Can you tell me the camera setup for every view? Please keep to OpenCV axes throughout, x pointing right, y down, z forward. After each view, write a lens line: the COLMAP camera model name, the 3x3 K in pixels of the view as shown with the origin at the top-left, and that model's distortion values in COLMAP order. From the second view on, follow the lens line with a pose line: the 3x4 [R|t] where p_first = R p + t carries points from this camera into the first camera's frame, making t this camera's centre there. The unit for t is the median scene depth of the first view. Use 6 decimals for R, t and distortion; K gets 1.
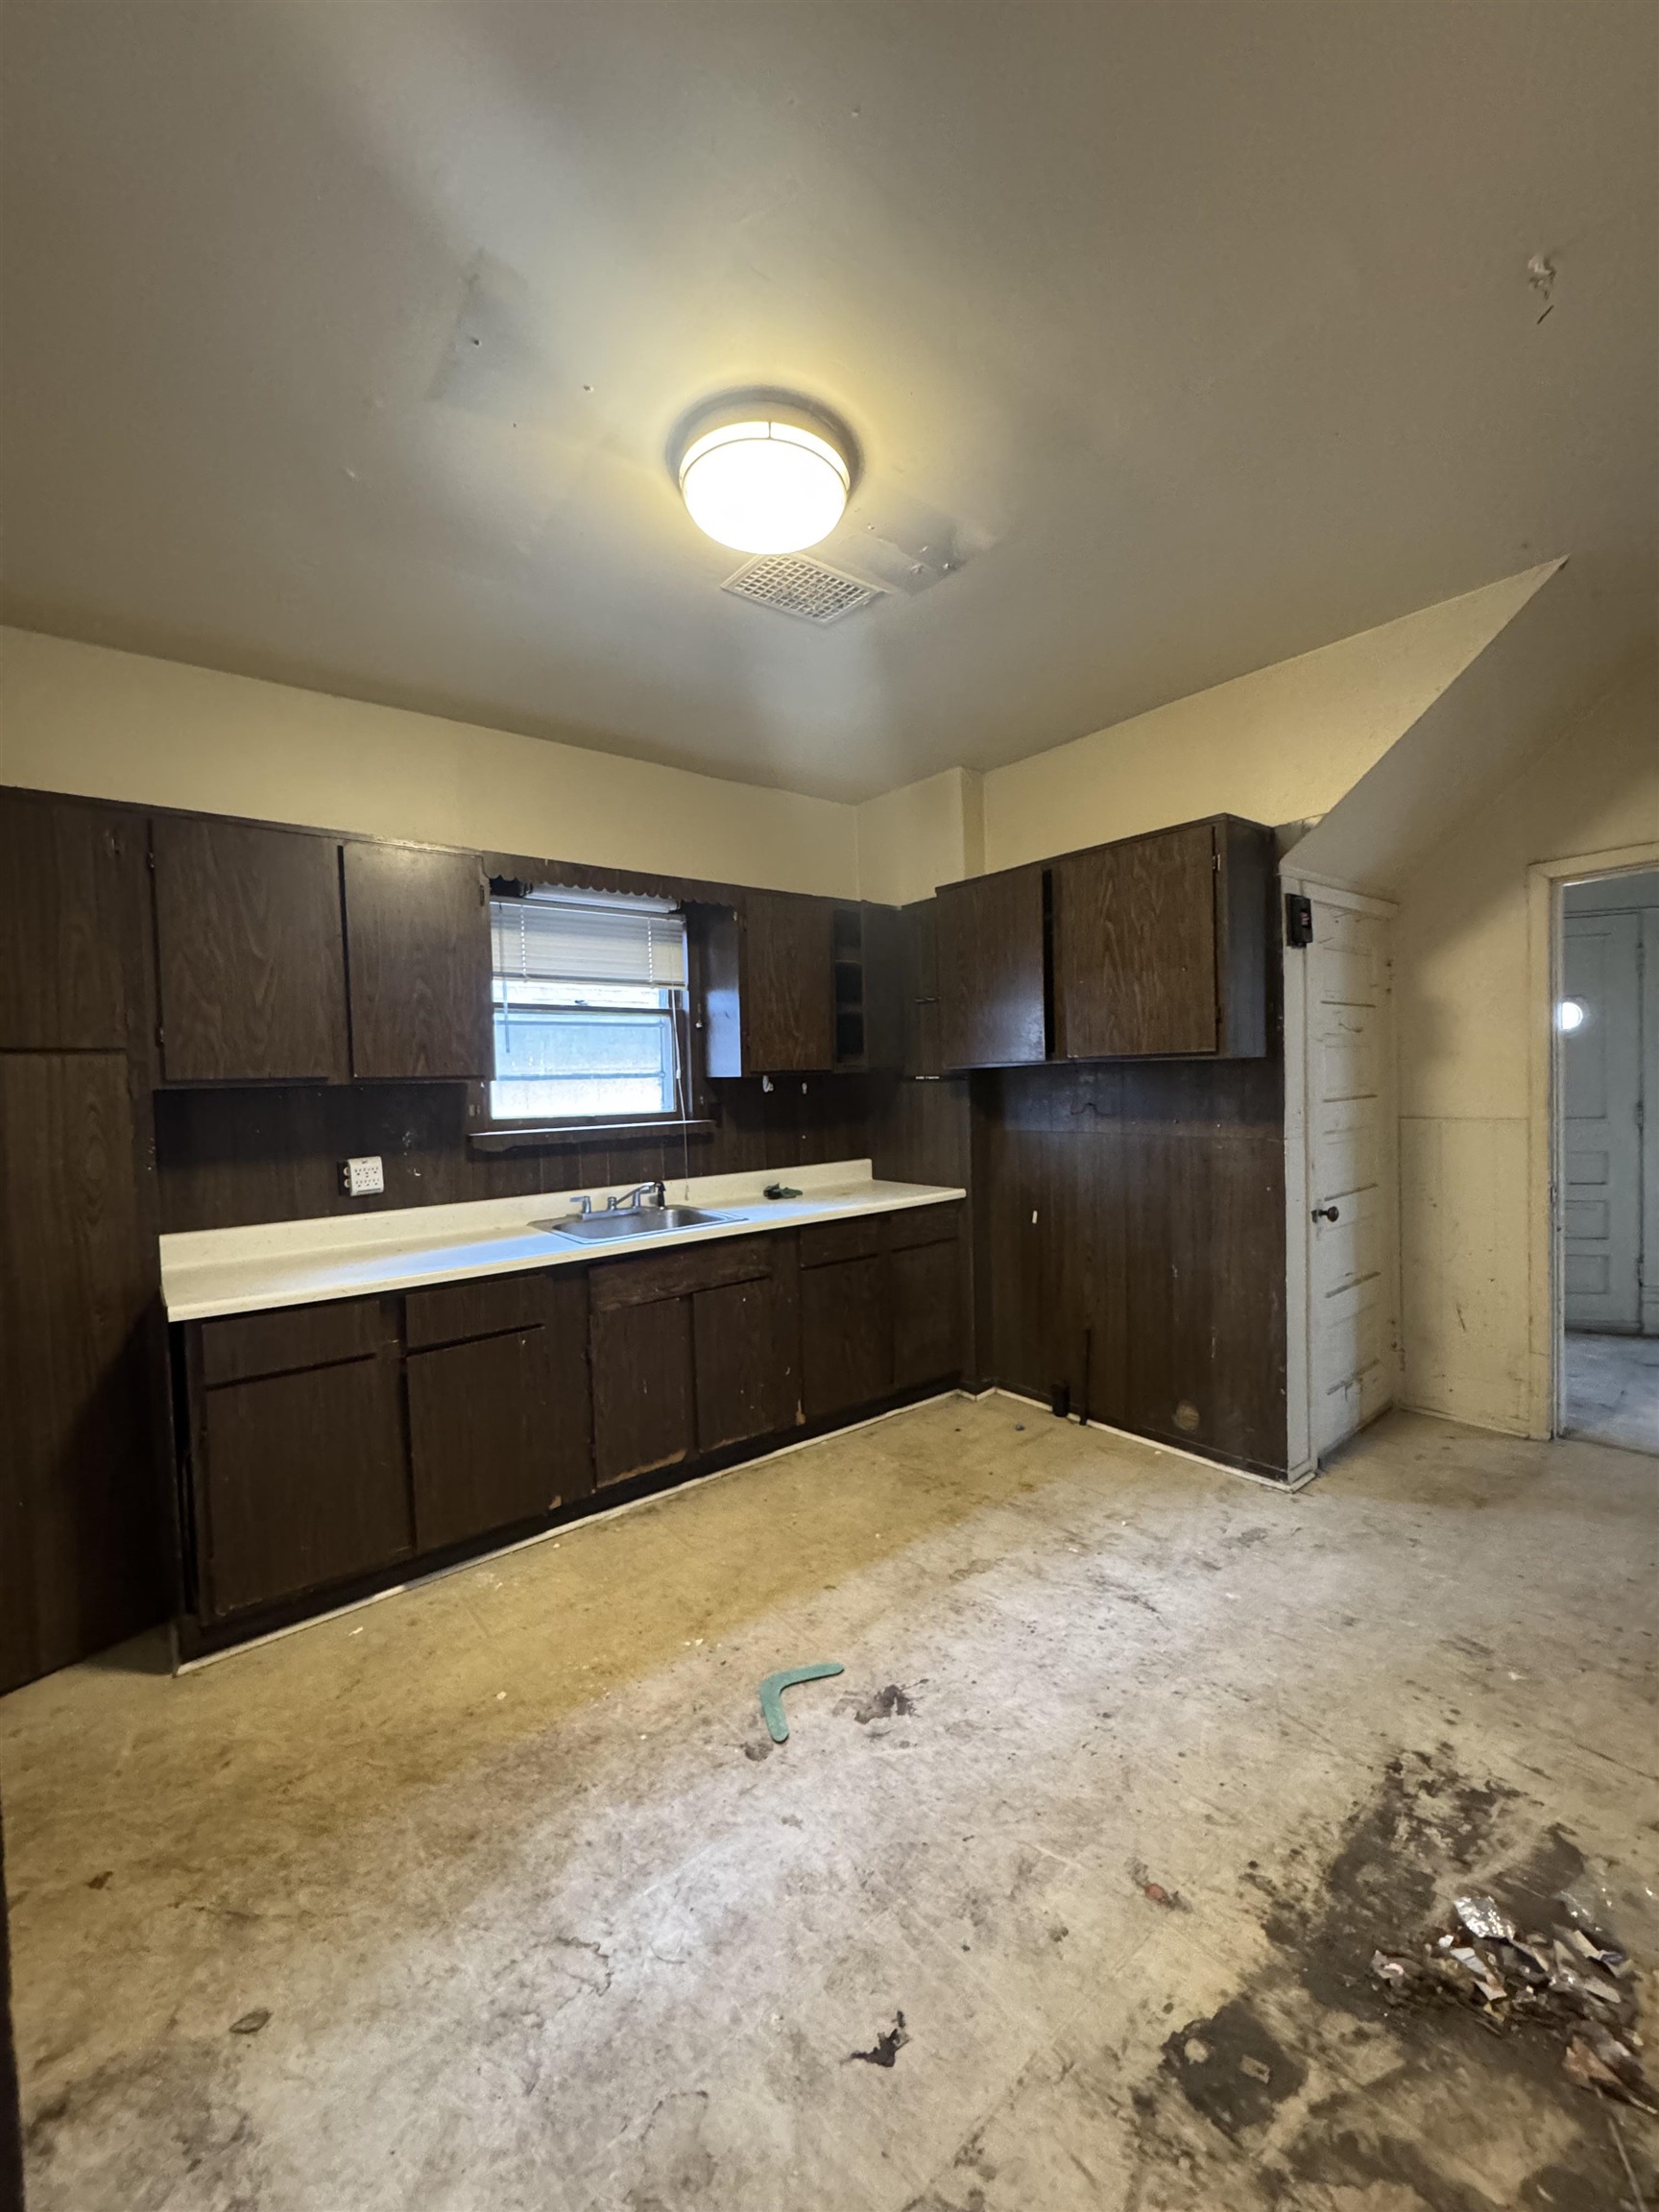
lens RADIAL K [[884.2, 0, 826.4], [0, 884.2, 1109.7], [0, 0, 1]] dist [-0.001970, 0.000003]
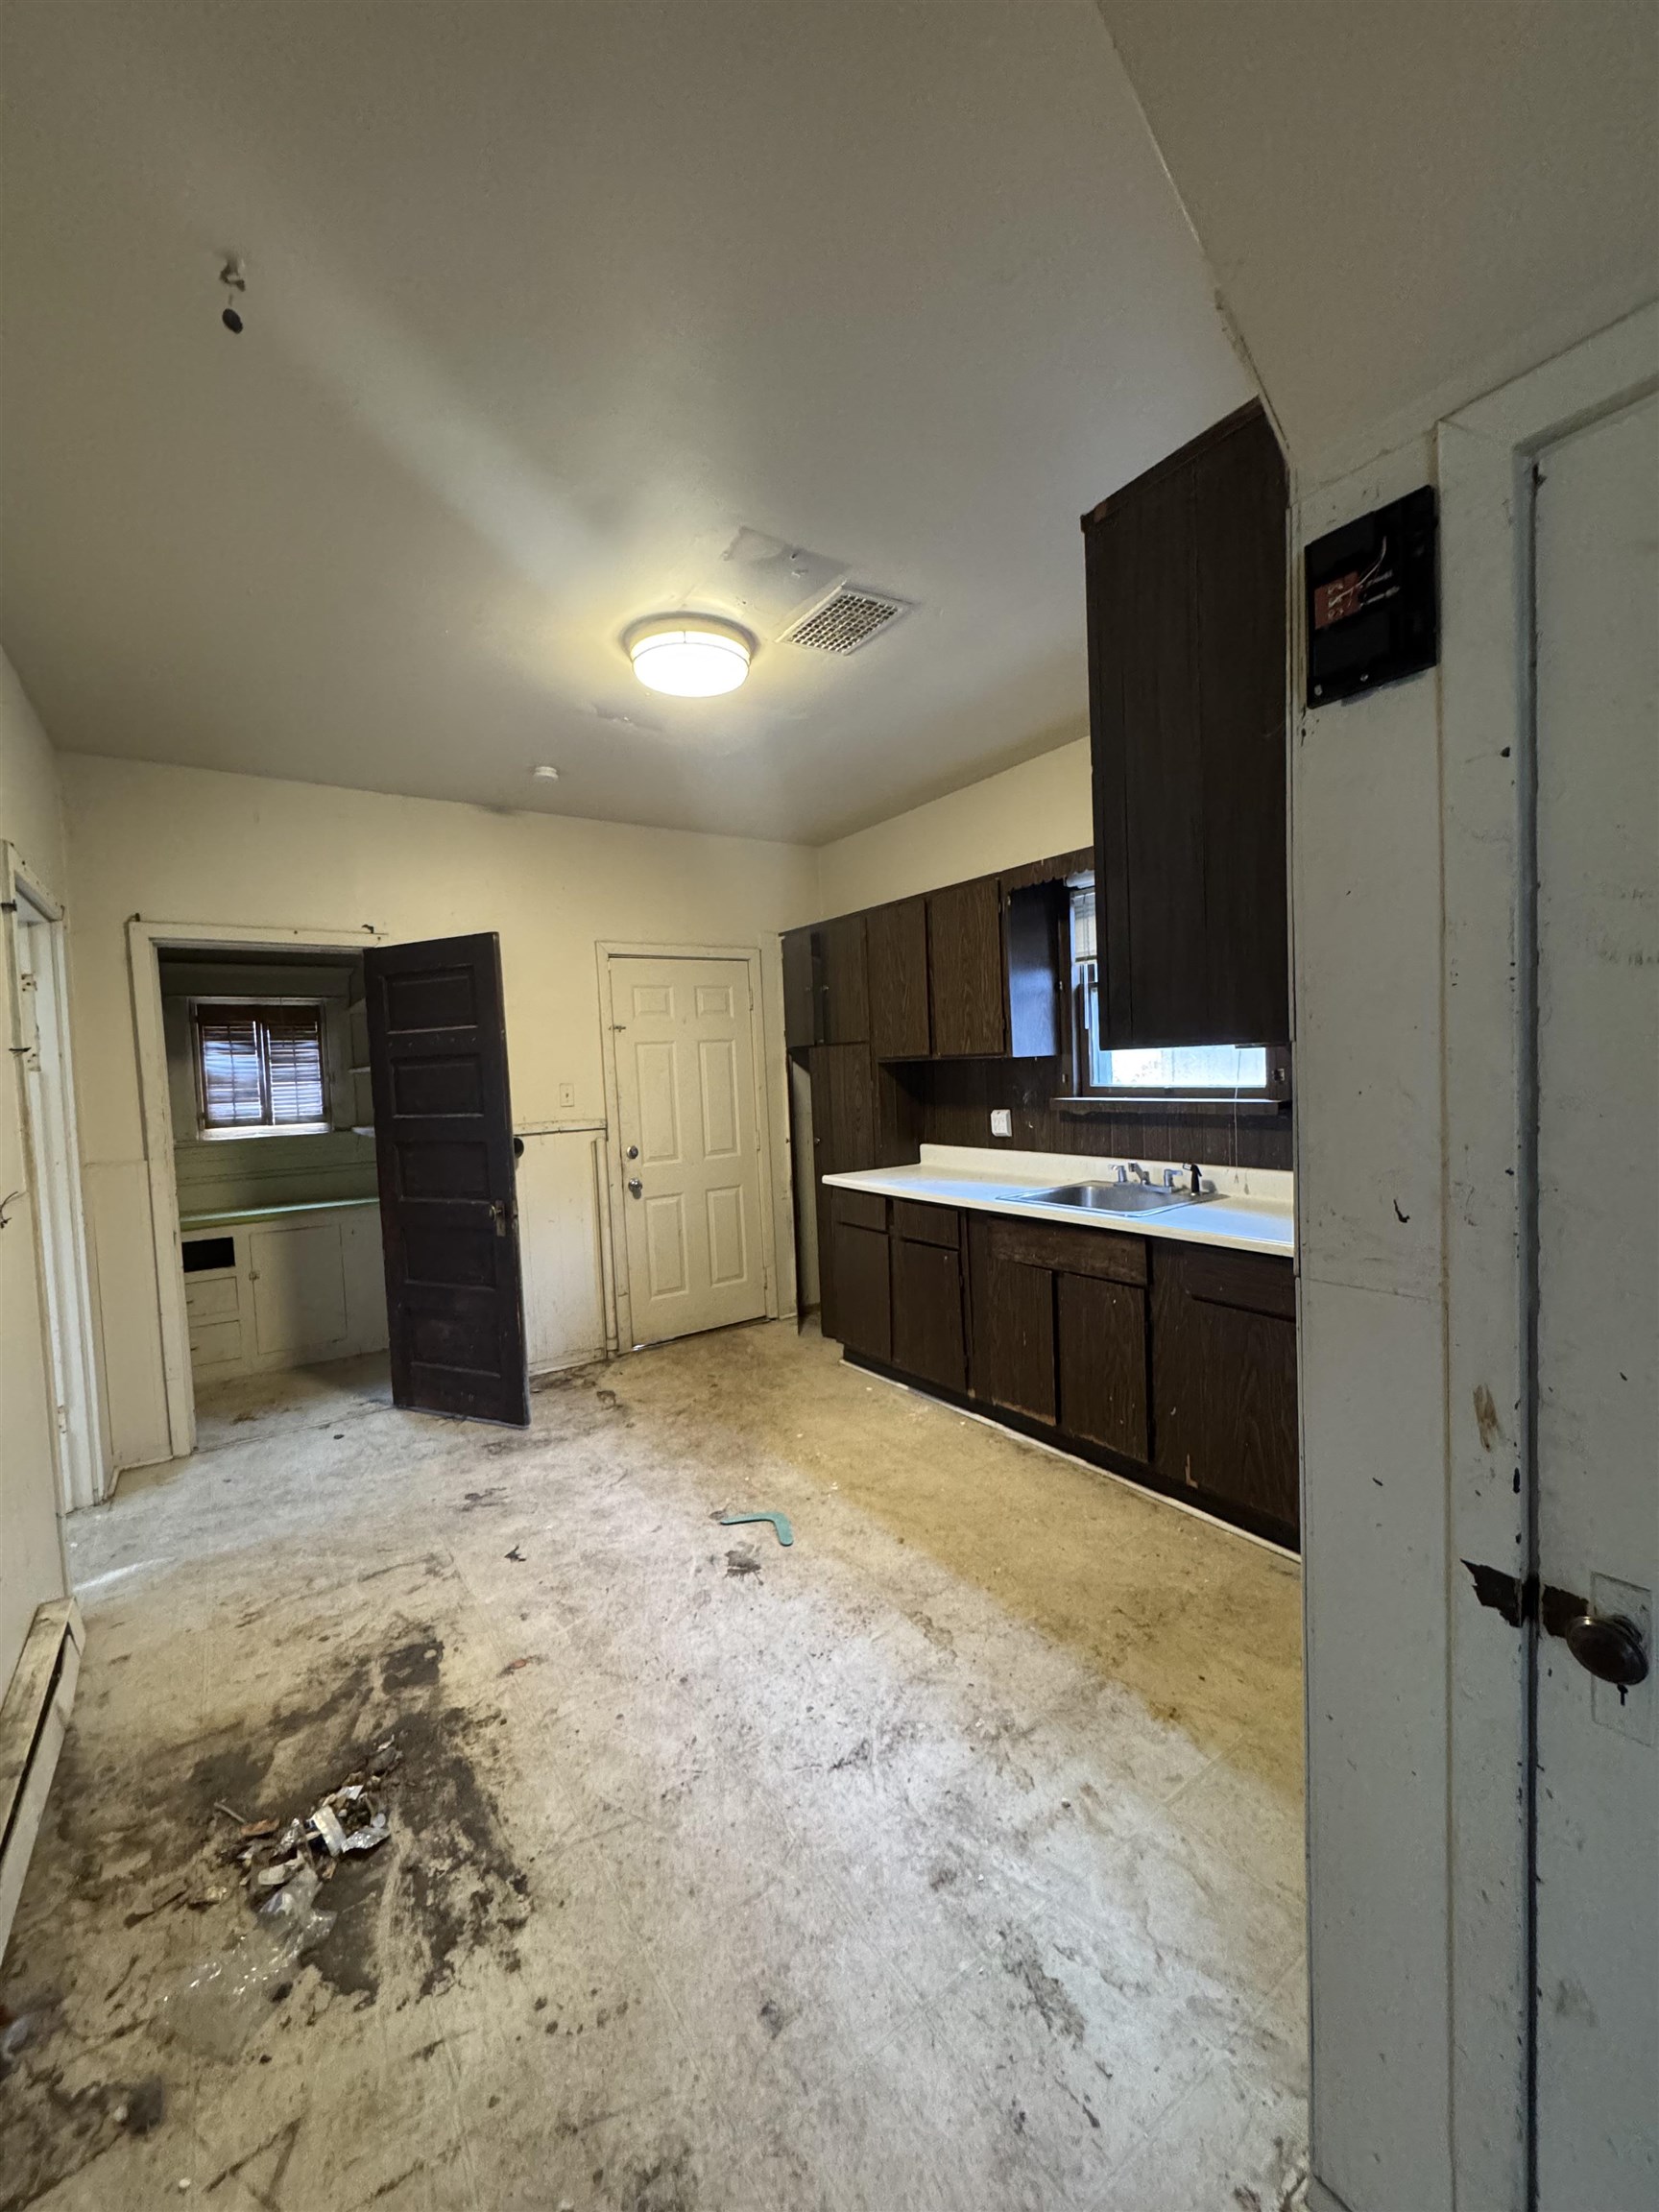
lens RADIAL K [[884.2, 0, 832.7], [0, 884.2, 1107.1], [0, 0, 1]] dist [-0.001970, 0.000003]
pose [[-0.074777, 0.080638, -0.993935, 1.455861], [0.010554, 0.996733, 0.080071, -0.106137], [0.997144, -0.004503, -0.075384, 1.397804]]
